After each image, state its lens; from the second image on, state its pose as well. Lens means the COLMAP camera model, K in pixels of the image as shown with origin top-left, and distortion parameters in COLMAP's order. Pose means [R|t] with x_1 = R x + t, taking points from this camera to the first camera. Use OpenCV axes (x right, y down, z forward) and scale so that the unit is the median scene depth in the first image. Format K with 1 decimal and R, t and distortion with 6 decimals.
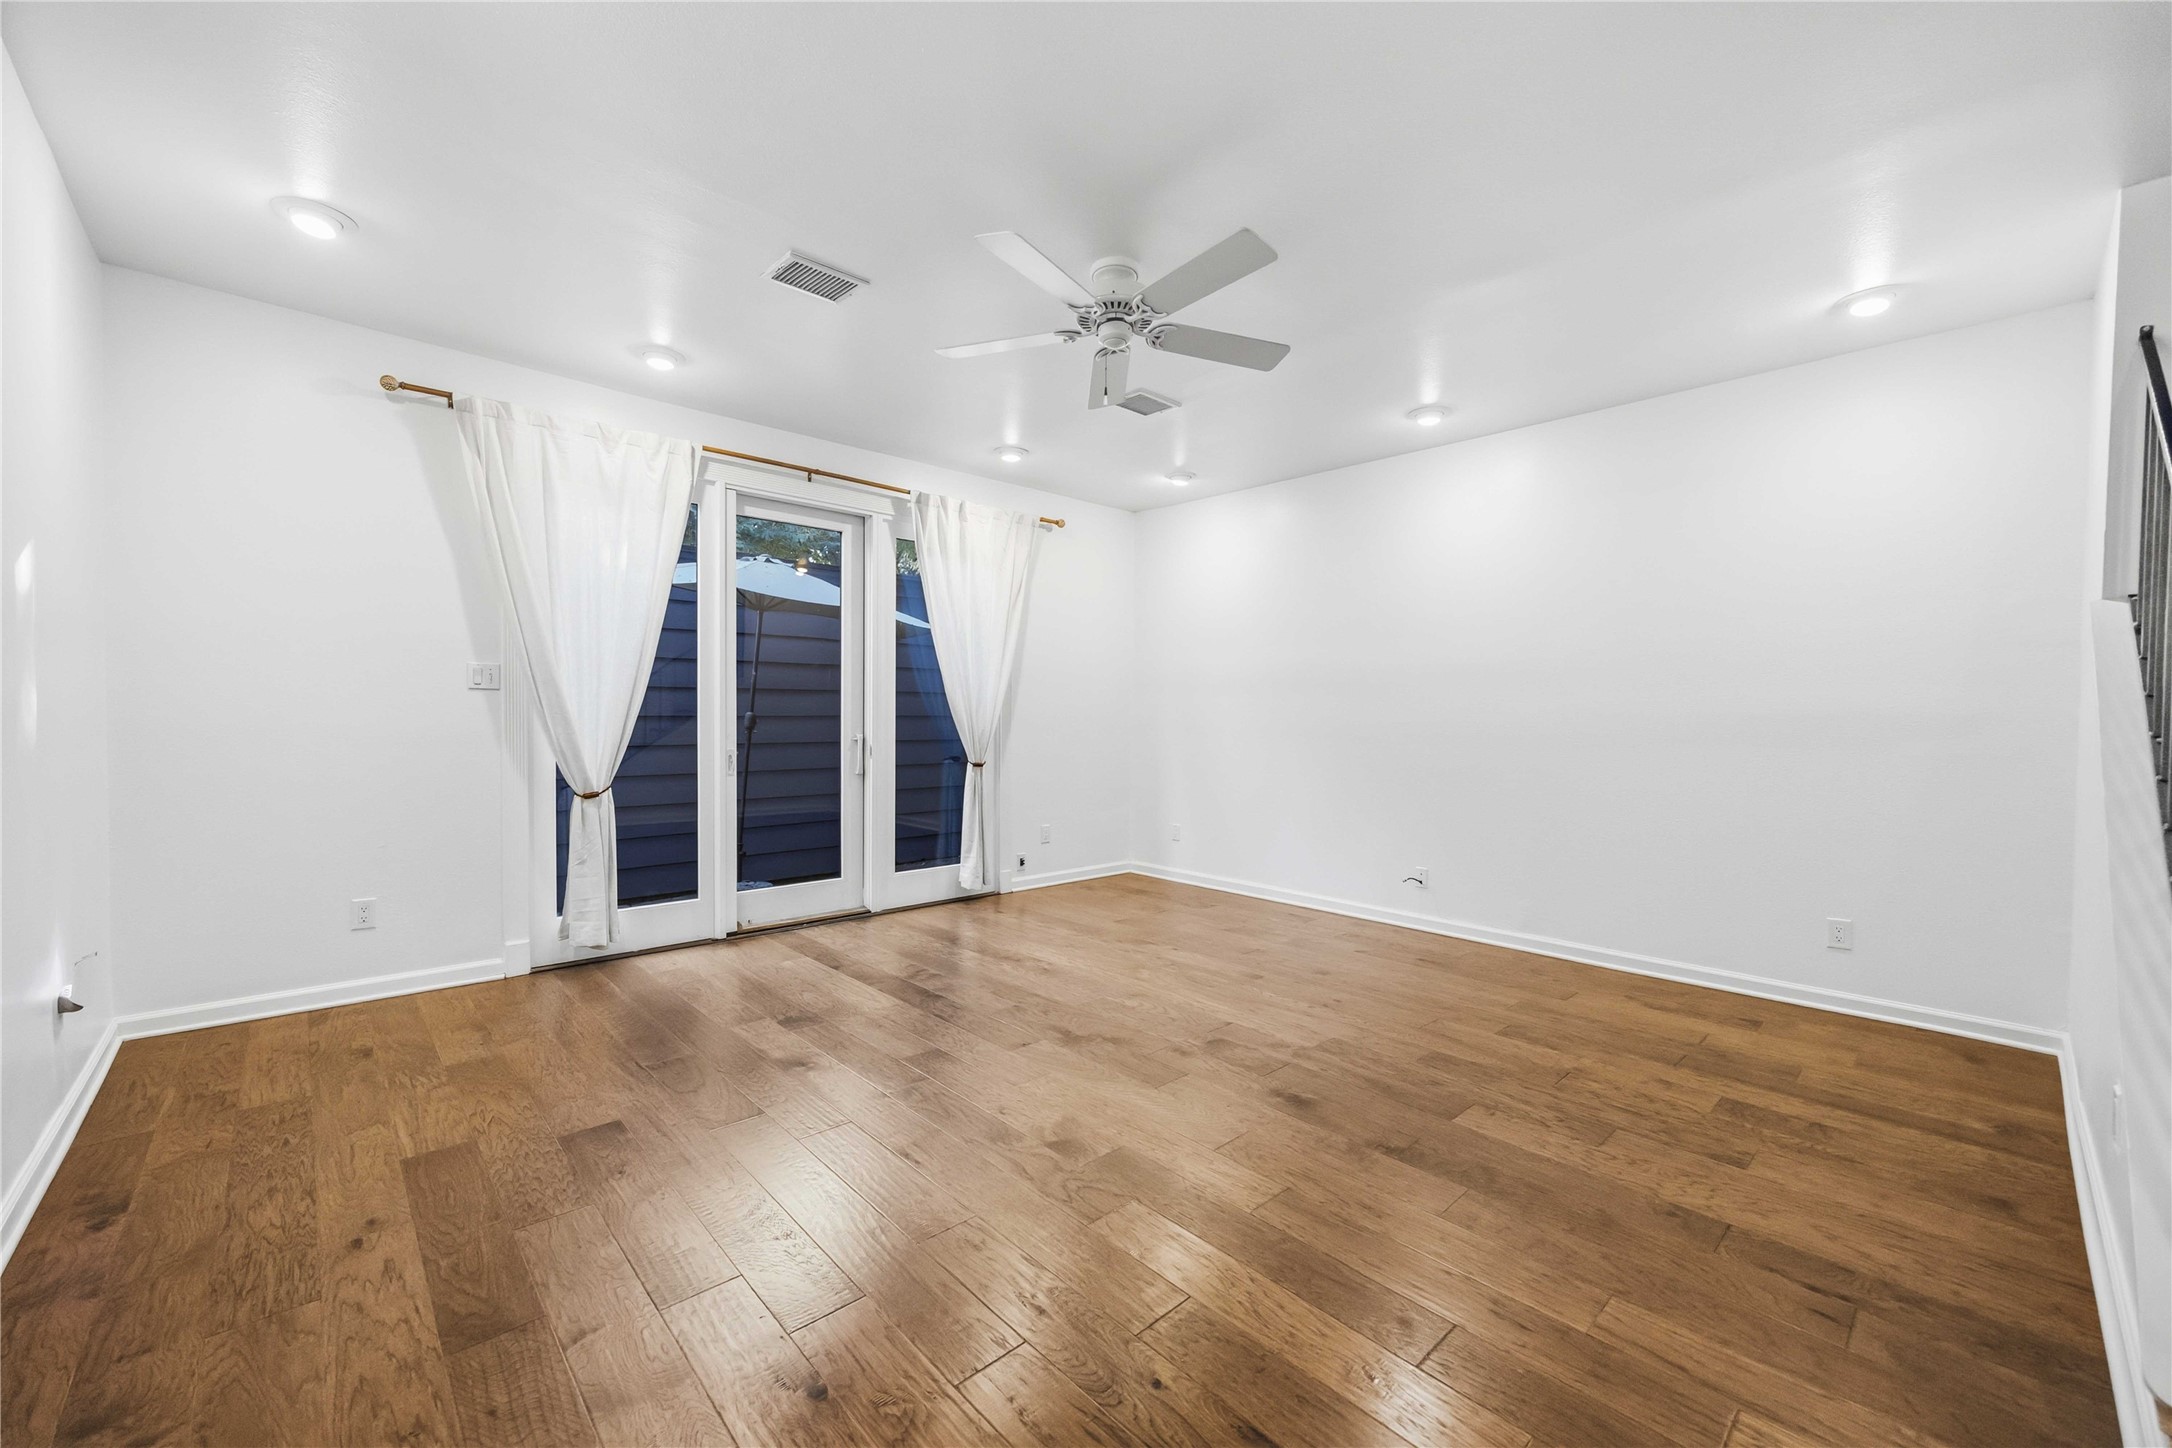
lens RADIAL K [[839.2, 0, 1089.3], [0, 839.2, 718.5], [0, 0, 1]] dist [-0.002992, -0.000439]
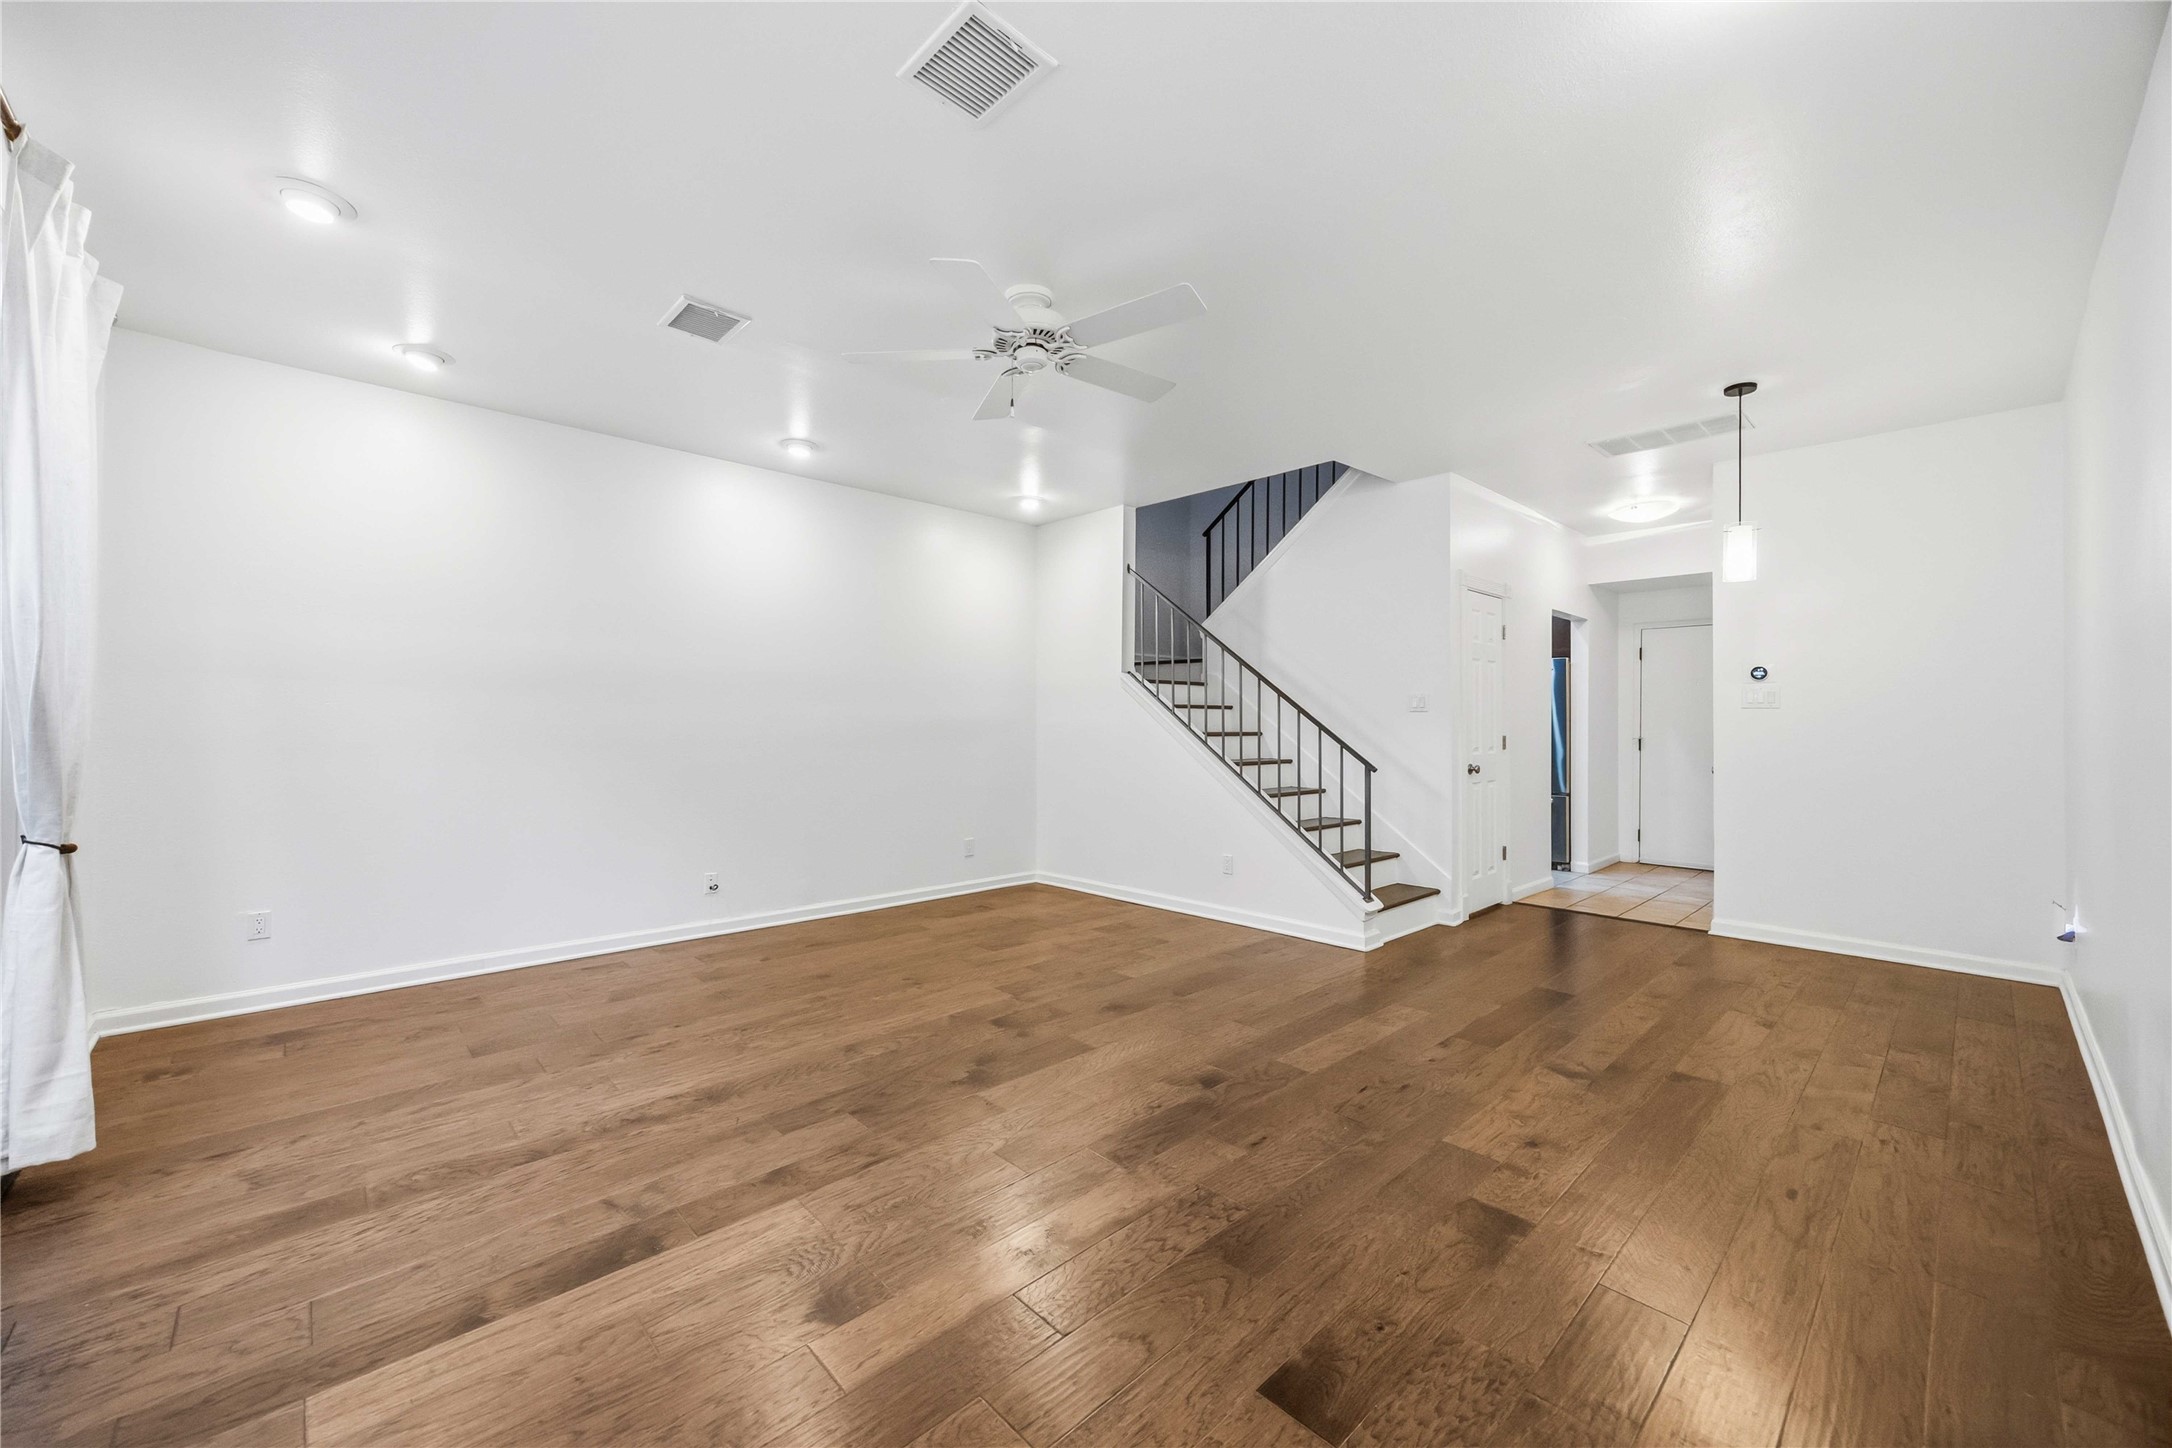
lens RADIAL K [[839.2, 0, 1088.2], [0, 839.2, 699.8], [0, 0, 1]] dist [-0.002992, -0.000439]
pose [[-0.006249, 0.019853, 0.999783, -1.031151], [0.000581, 0.999803, -0.019850, -0.007661], [-0.999980, 0.000457, -0.006260, 0.986125]]
